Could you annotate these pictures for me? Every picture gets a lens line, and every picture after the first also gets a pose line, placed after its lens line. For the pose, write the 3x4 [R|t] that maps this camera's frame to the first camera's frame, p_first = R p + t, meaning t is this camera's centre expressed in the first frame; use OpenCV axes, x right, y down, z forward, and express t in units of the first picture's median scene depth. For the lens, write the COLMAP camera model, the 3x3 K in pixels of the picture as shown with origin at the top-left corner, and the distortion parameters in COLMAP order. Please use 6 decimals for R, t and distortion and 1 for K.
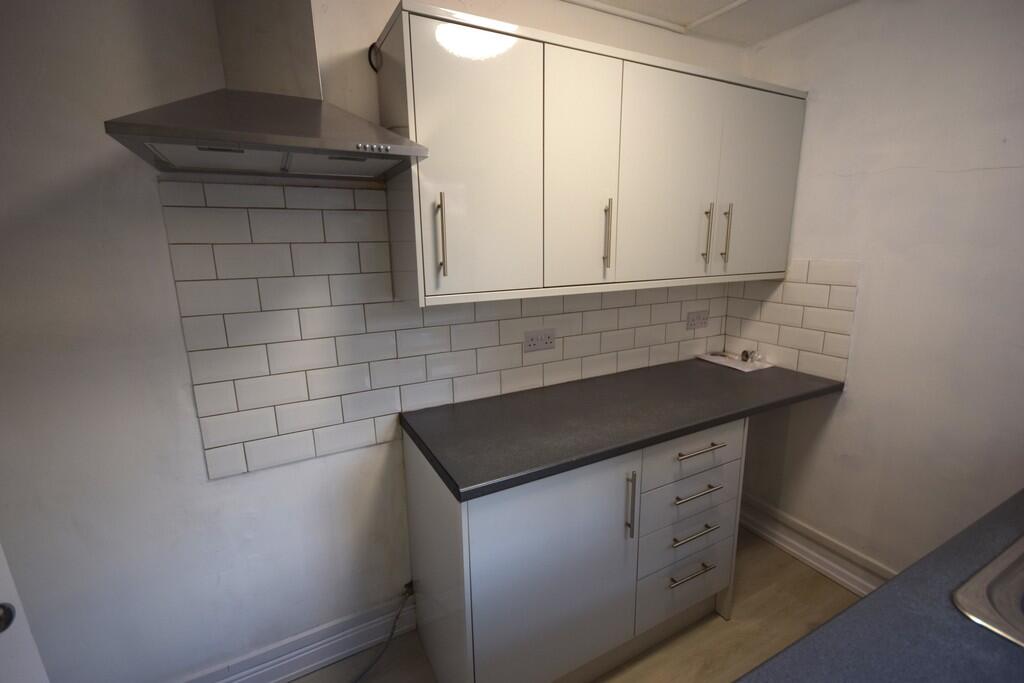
lens RADIAL K [[450.5, 0, 510.8], [0, 450.5, 342.4], [0, 0, 1]] dist [0.001901, 0.000548]
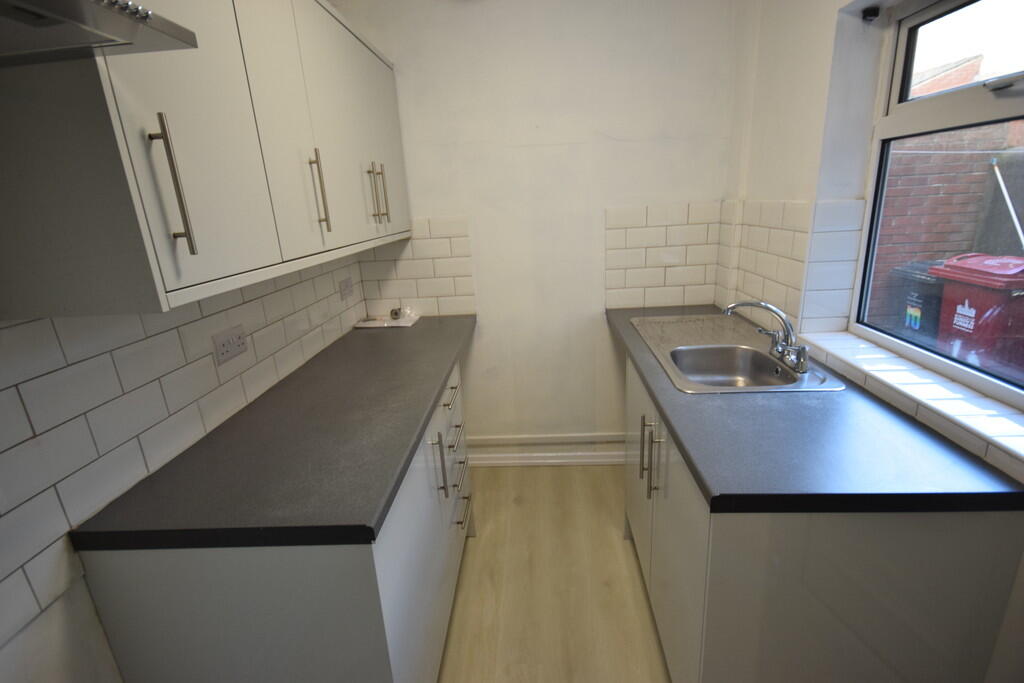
lens RADIAL K [[482.0, 0, 514.4], [0, 482.0, 342.8], [0, 0, 1]] dist [0.003874, -0.002834]
pose [[0.506811, -0.258589, 0.822359, -0.391217], [0.233432, 0.959476, 0.157844, -0.026006], [-0.829850, 0.111968, 0.546637, 0.225192]]
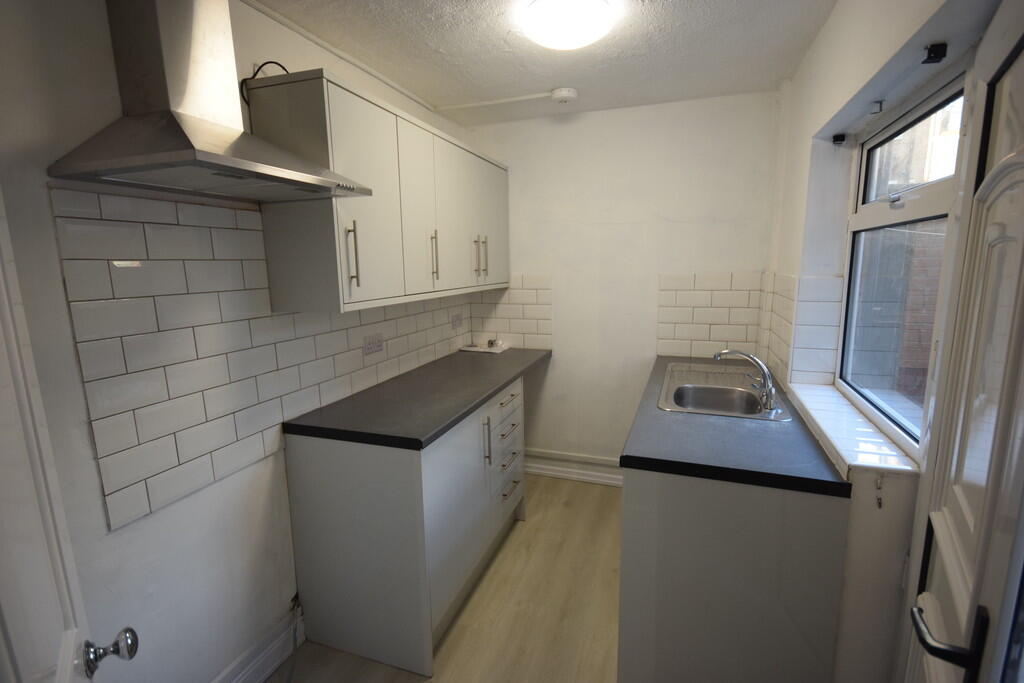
lens RADIAL K [[474.1, 0, 513.7], [0, 474.1, 341.9], [0, 0, 1]] dist [0.002204, 0.000549]
pose [[0.734002, -0.109325, 0.670290, -0.567732], [0.150731, 0.988568, -0.003821, 0.056624], [-0.662209, 0.103838, 0.742090, -0.183991]]
